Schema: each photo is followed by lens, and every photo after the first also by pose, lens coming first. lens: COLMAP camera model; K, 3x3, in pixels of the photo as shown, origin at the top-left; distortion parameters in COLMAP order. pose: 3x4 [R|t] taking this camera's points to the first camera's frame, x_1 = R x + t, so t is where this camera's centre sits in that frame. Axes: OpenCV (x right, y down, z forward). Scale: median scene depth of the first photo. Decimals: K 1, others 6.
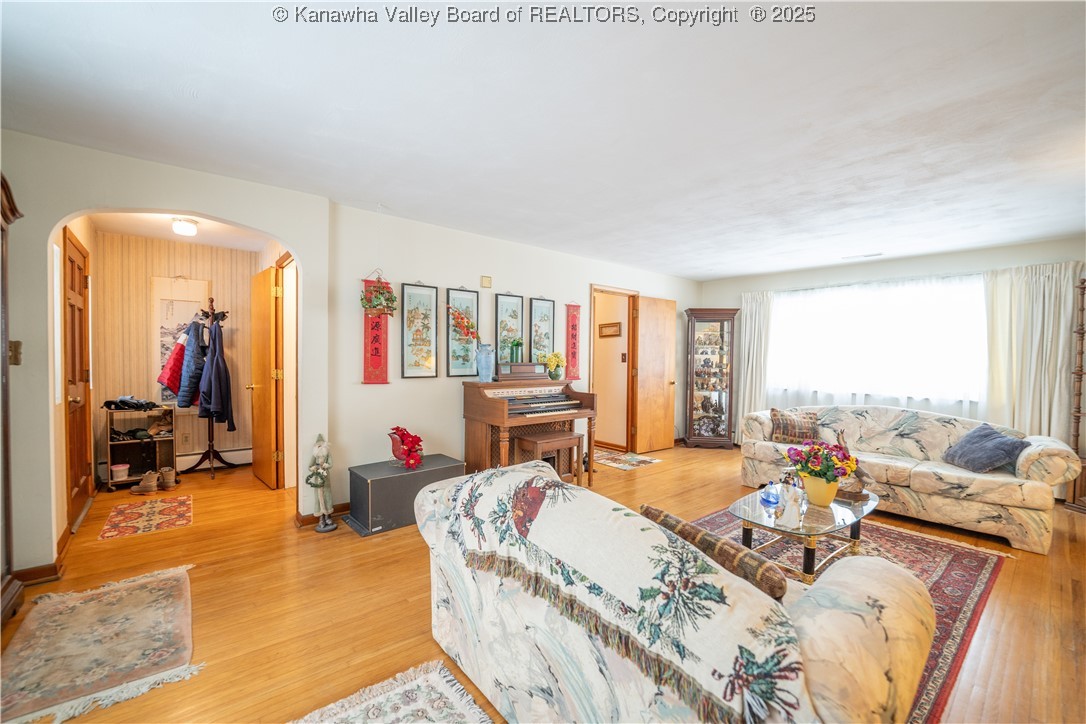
lens RADIAL K [[449.4, 0, 548.5], [0, 449.4, 364.8], [0, 0, 1]] dist [-0.026261, 0.002625]
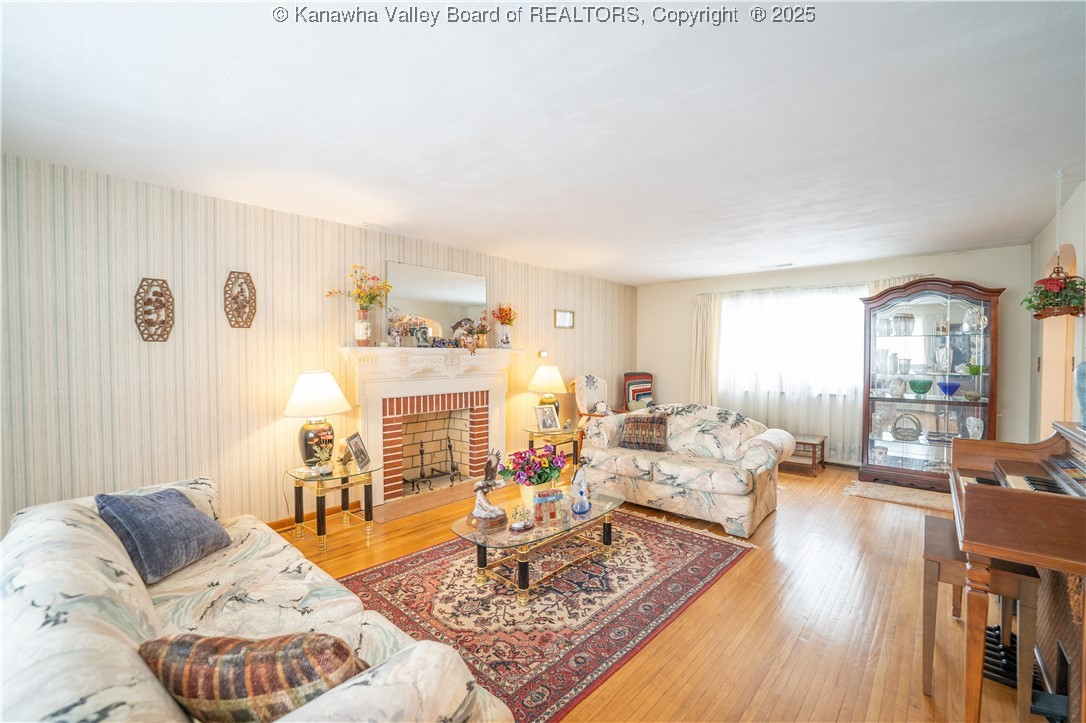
lens RADIAL K [[449.4, 0, 543.3], [0, 449.4, 360.1], [0, 0, 1]] dist [-0.026261, 0.002625]
pose [[-0.990863, -0.011604, -0.134372, 0.502856], [-0.015888, 0.999398, 0.030856, -0.038996], [0.133933, 0.032709, -0.990450, 1.372516]]
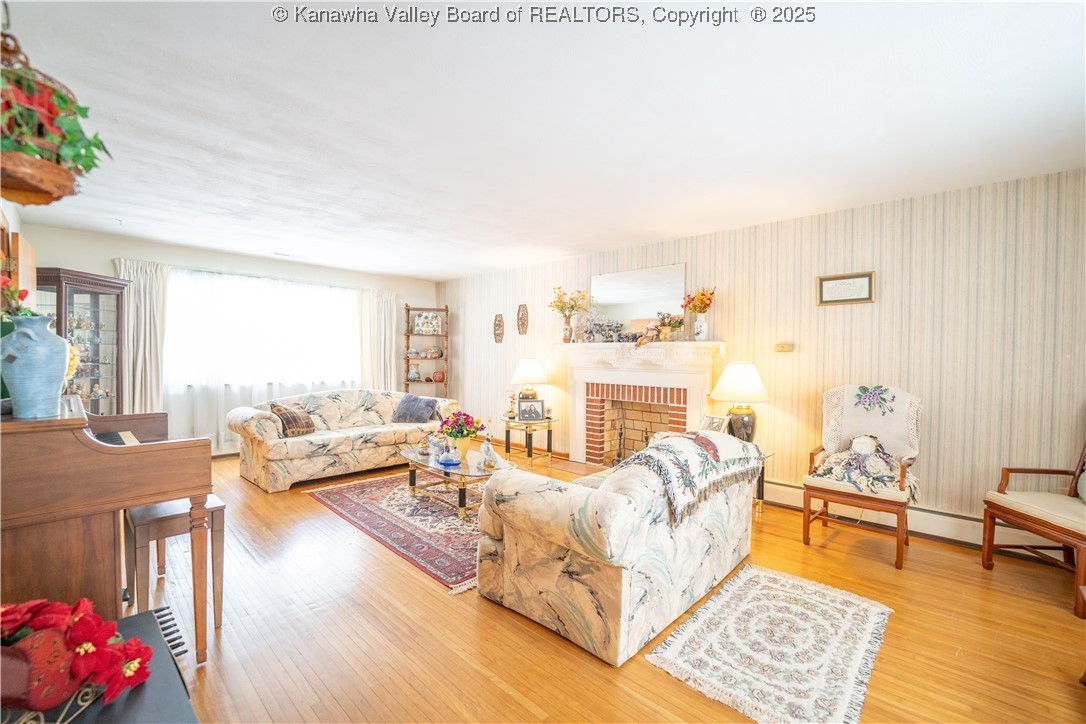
lens RADIAL K [[449.4, 0, 545.5], [0, 449.4, 364.1], [0, 0, 1]] dist [-0.026261, 0.002625]
pose [[-0.119370, -0.033188, 0.992295, -0.550278], [0.005250, 0.999406, 0.034057, -0.015693], [-0.992836, 0.009275, -0.119125, 0.617150]]
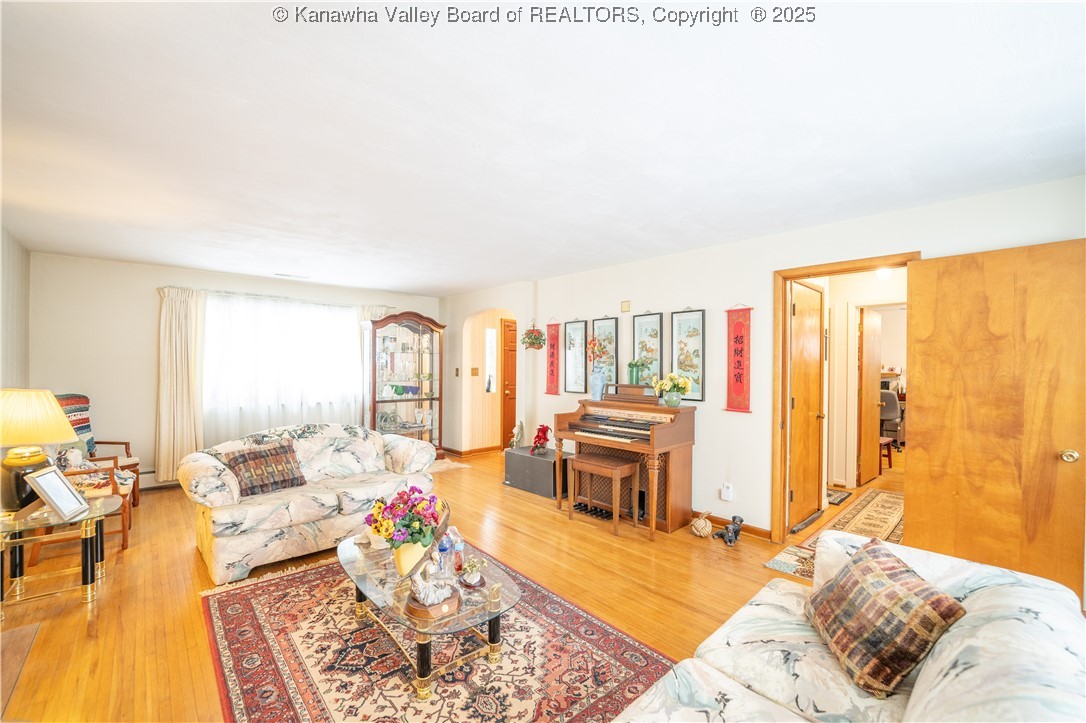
lens RADIAL K [[449.4, 0, 544.8], [0, 449.4, 365.1], [0, 0, 1]] dist [-0.026261, 0.002625]
pose [[0.041080, -0.010924, -0.999096, 0.964791], [-0.025783, 0.999596, -0.011989, -0.032018], [0.998823, 0.026252, 0.040782, 0.820646]]
